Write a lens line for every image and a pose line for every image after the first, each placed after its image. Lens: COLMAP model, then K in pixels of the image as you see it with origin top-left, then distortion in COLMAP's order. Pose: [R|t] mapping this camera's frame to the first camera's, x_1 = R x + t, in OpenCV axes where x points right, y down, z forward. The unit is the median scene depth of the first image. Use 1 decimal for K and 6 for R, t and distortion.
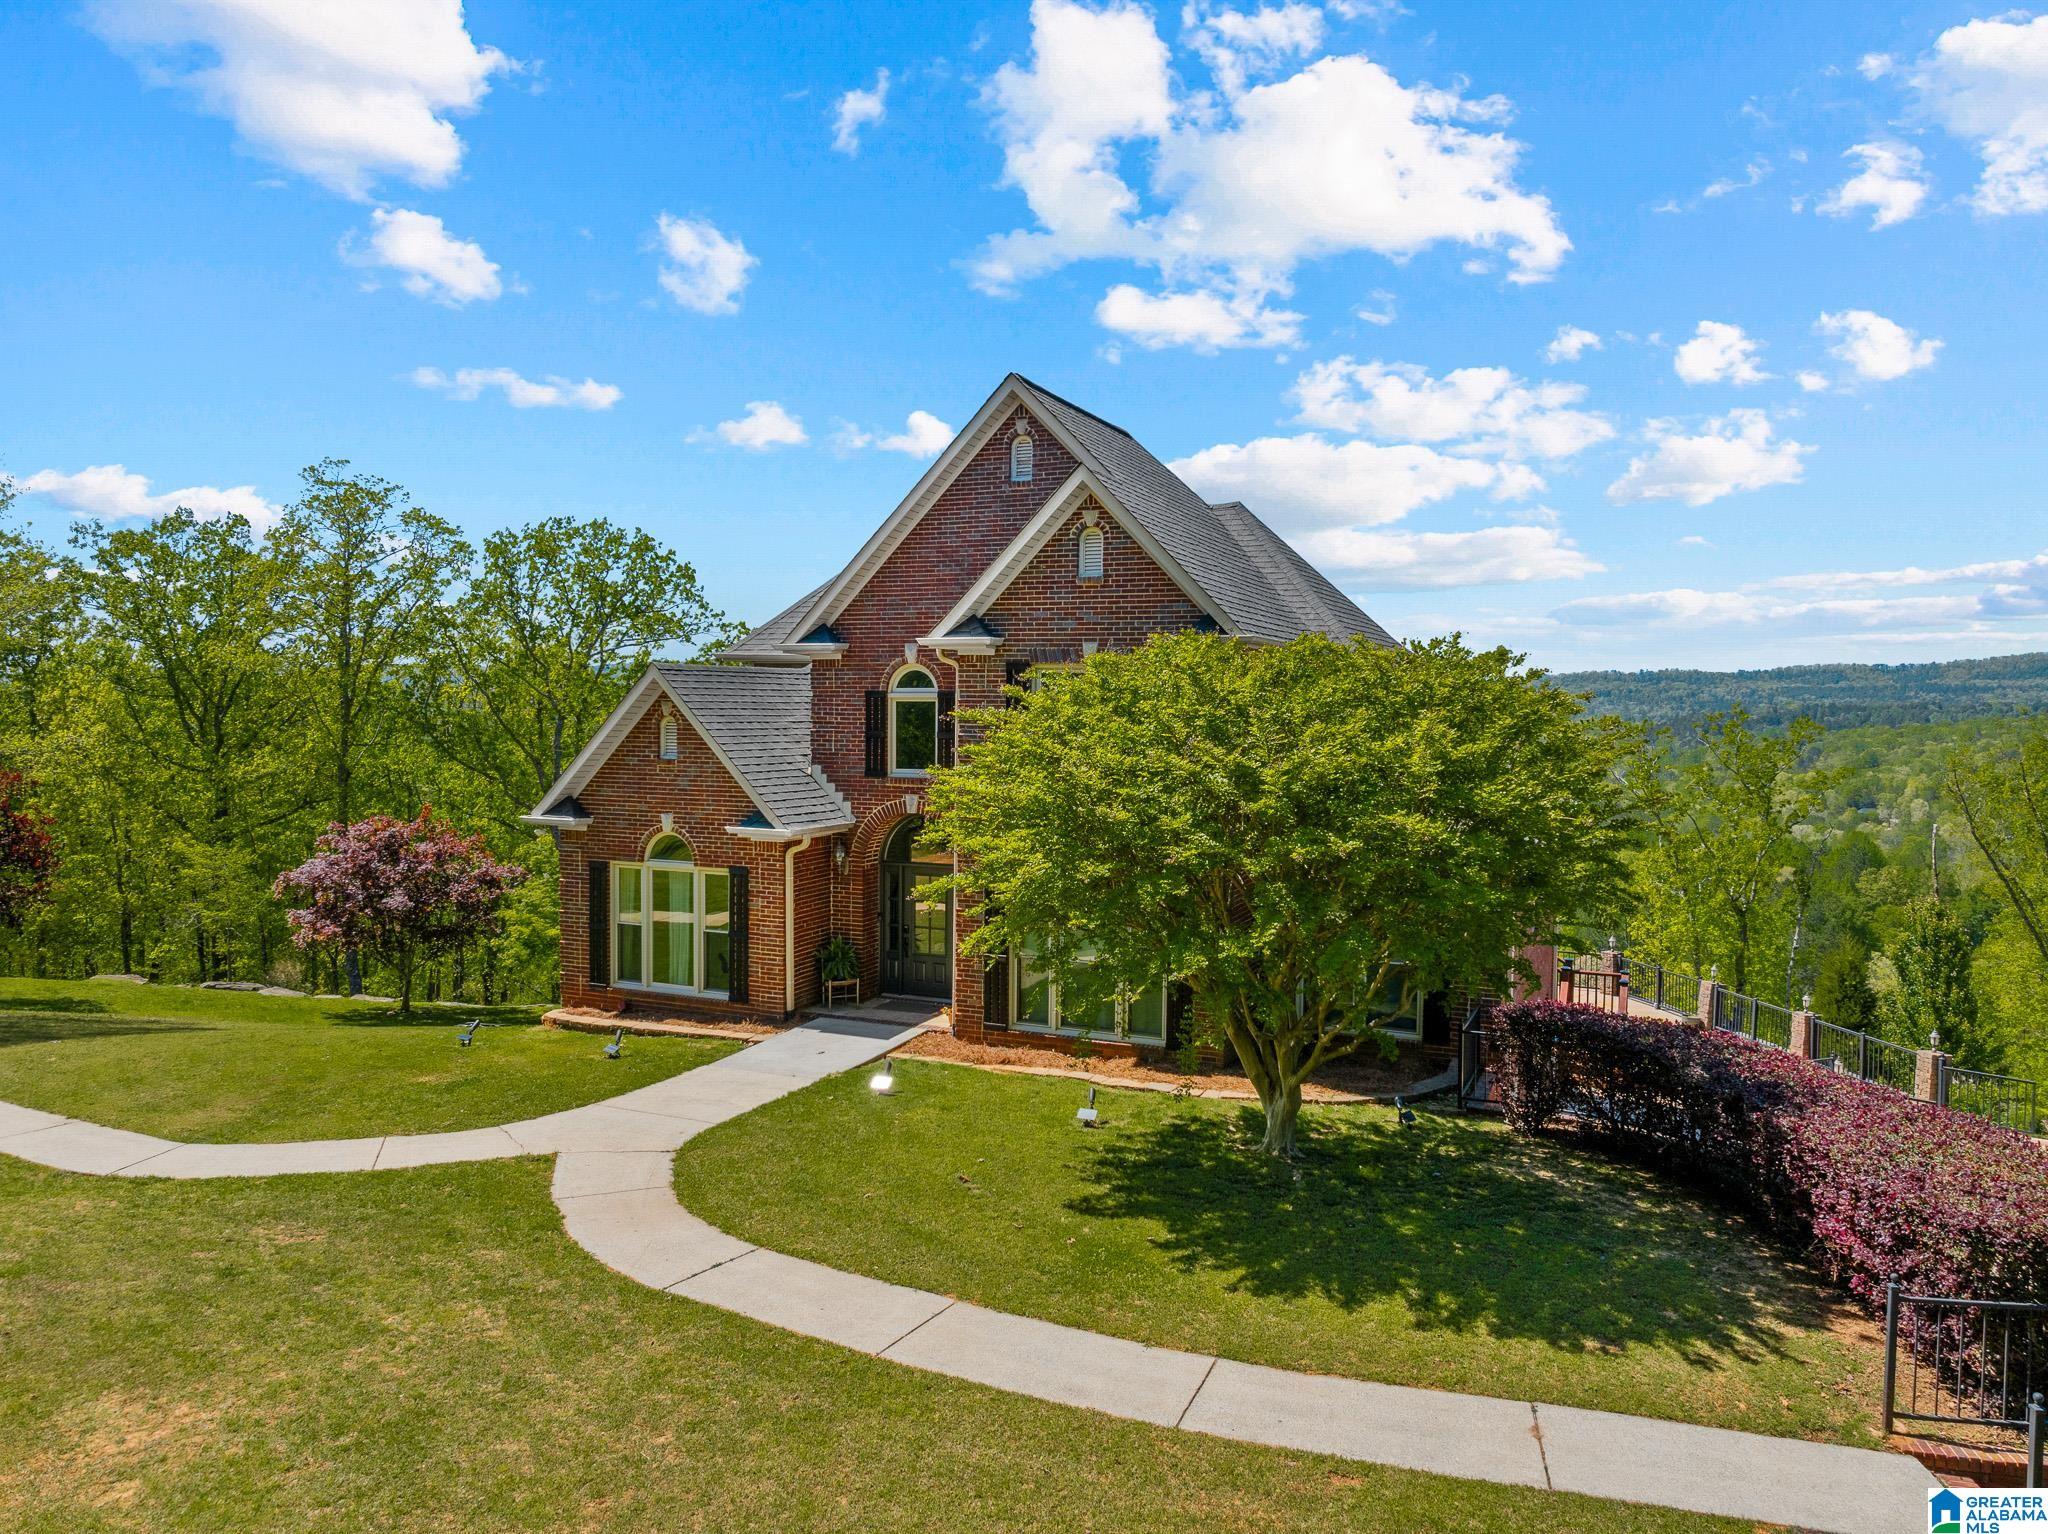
lens RADIAL K [[1453.9, 0, 1023.5], [0, 1453.9, 754.0], [0, 0, 1]] dist [-0.054711, 0.019644]
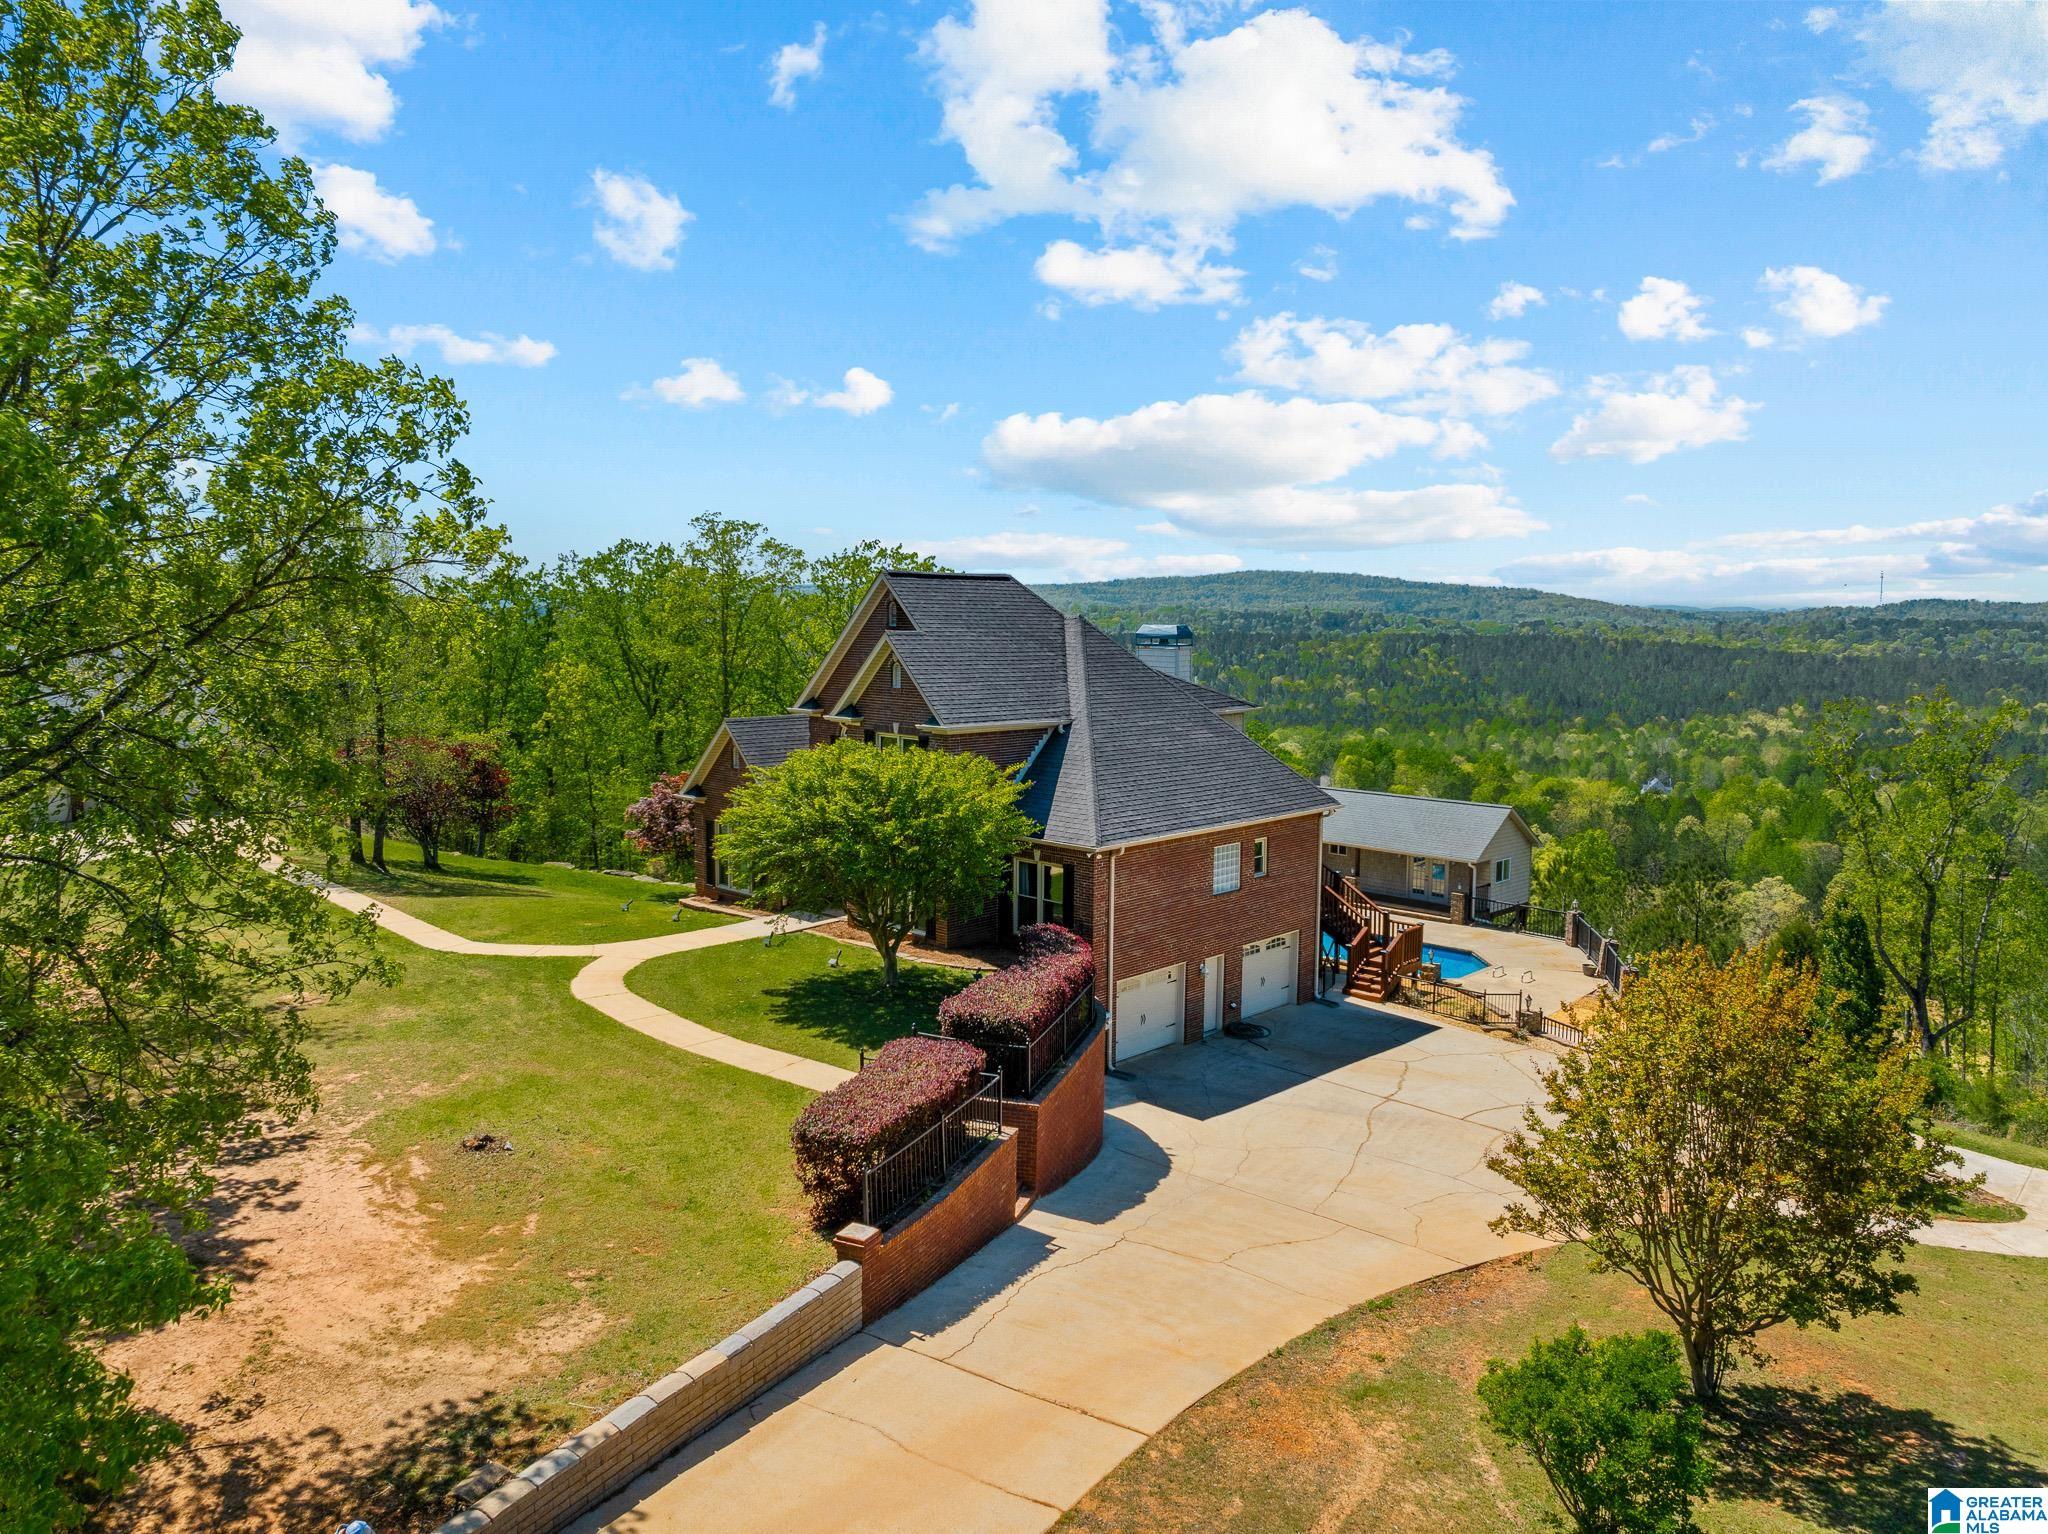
lens RADIAL K [[1453.9, 0, 1014.8], [0, 1453.9, 757.2], [0, 0, 1]] dist [-0.054711, 0.019644]
pose [[0.938751, 0.031679, -0.343137, 0.729759], [-0.010698, 0.997965, 0.062868, -0.129168], [0.344430, -0.055347, 0.937179, -0.620255]]
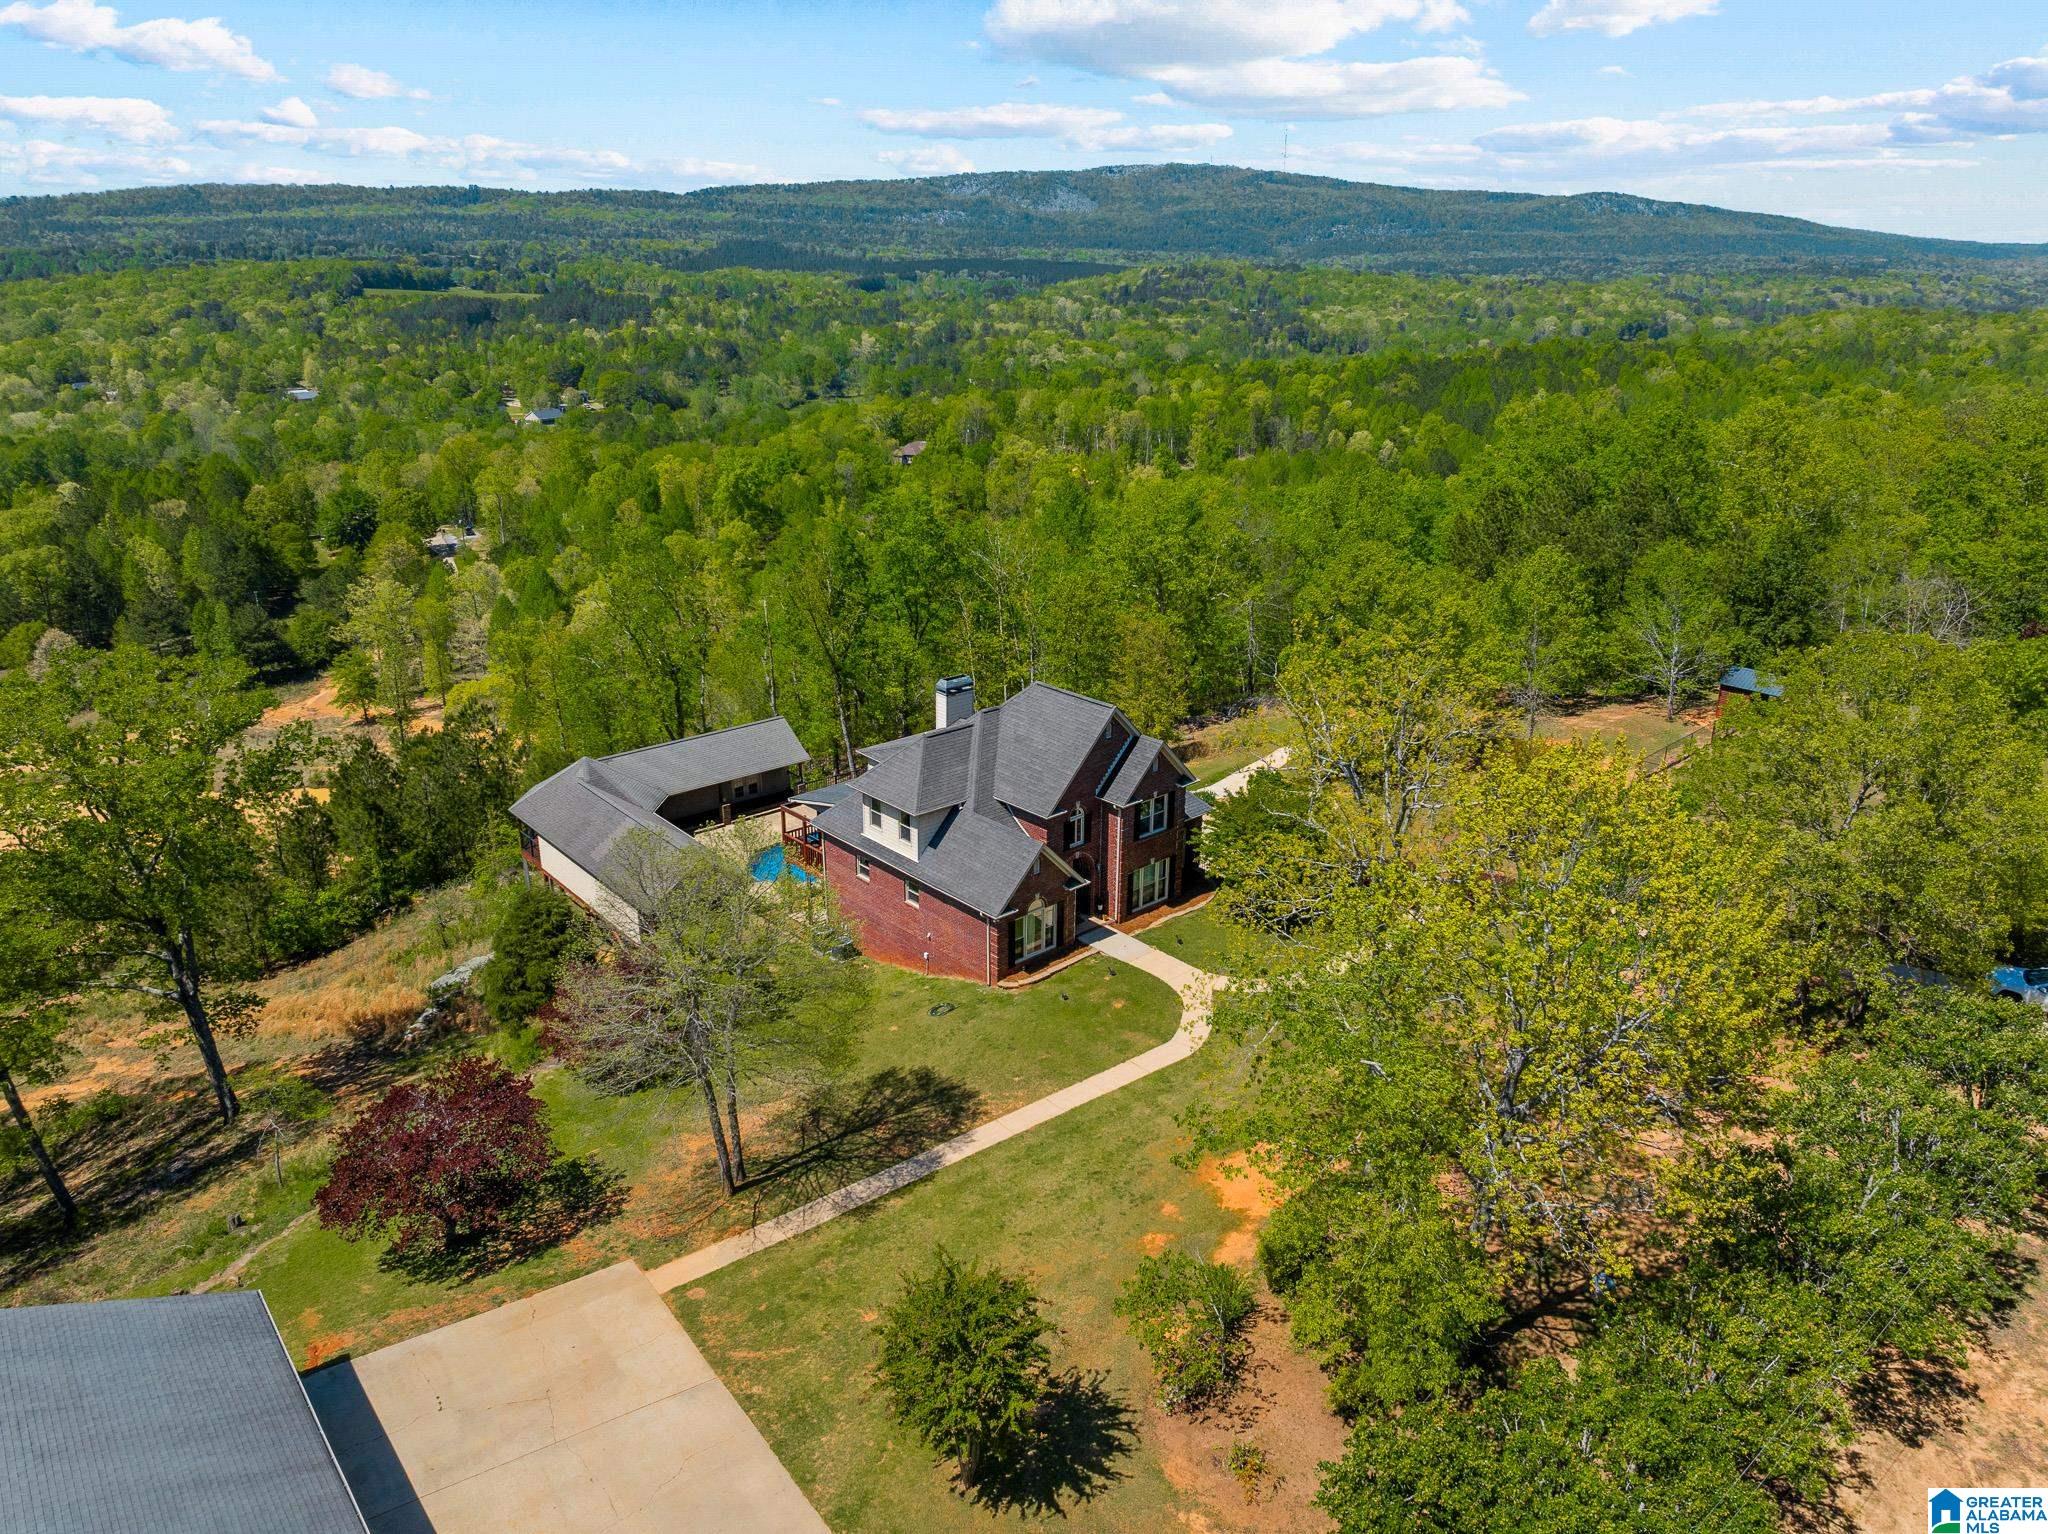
lens RADIAL K [[1453.9, 0, 1035.6], [0, 1453.9, 764.4], [0, 0, 1]] dist [-0.054711, 0.019644]
pose [[0.401495, -0.318780, 0.858592, -2.420956], [0.025787, 0.941033, 0.337330, -1.061060], [-0.915498, -0.113296, 0.386041, 0.017366]]
